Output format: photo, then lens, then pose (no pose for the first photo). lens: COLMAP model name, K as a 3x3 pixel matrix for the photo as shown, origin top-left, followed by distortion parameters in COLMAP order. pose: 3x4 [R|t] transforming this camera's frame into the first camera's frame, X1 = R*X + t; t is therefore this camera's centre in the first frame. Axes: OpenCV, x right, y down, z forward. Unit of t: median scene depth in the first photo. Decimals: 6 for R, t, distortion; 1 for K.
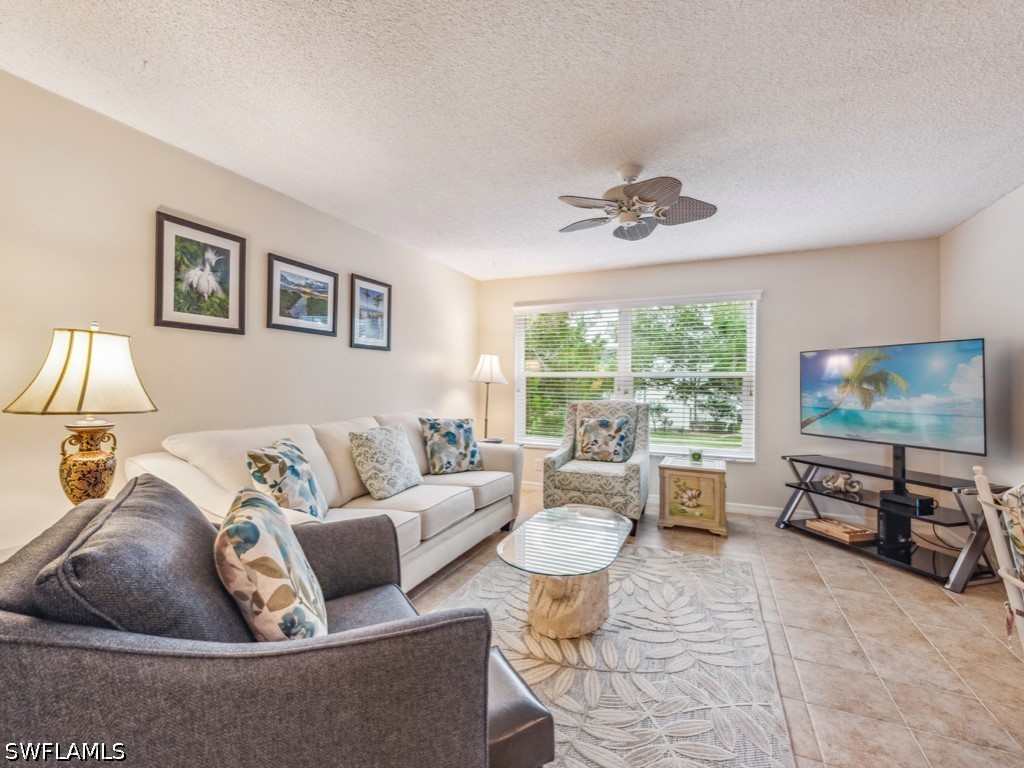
lens RADIAL K [[453.3, 0, 506.3], [0, 453.3, 388.2], [0, 0, 1]] dist [0.017558, -0.007262]
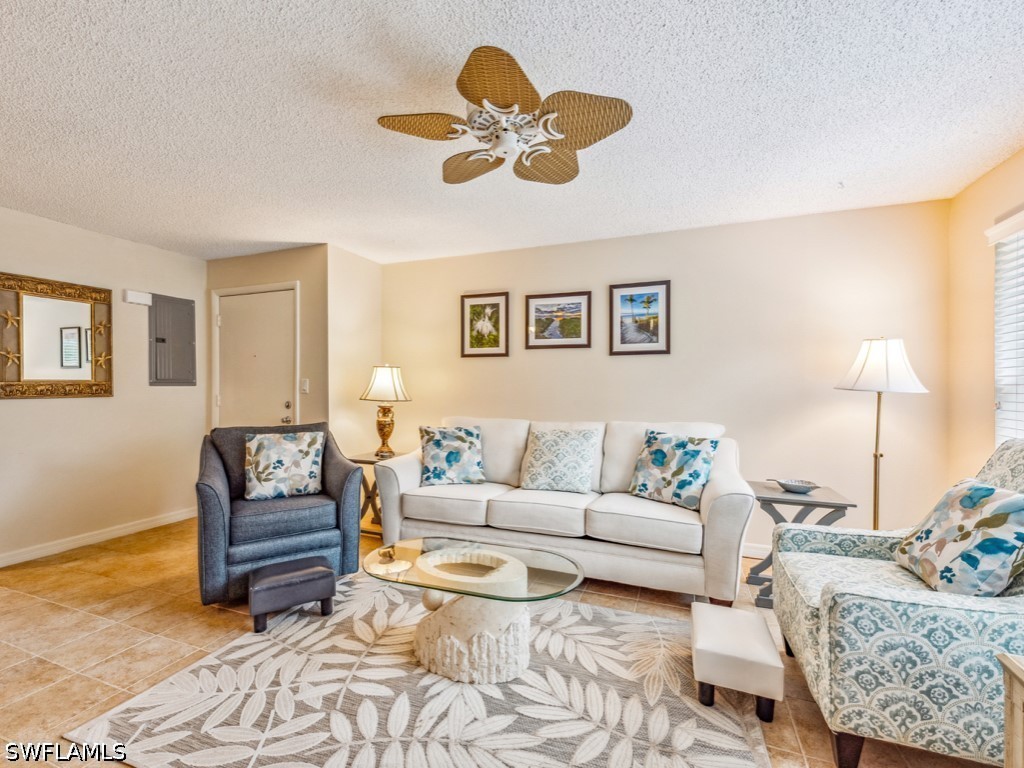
lens RADIAL K [[453.3, 0, 506.3], [0, 453.3, 388.2], [0, 0, 1]] dist [0.017558, -0.007262]
pose [[0.056357, 0.001960, -0.998409, 0.848109], [-0.015733, 0.999876, 0.001075, -0.013535], [0.998287, 0.015647, 0.056381, 0.852968]]
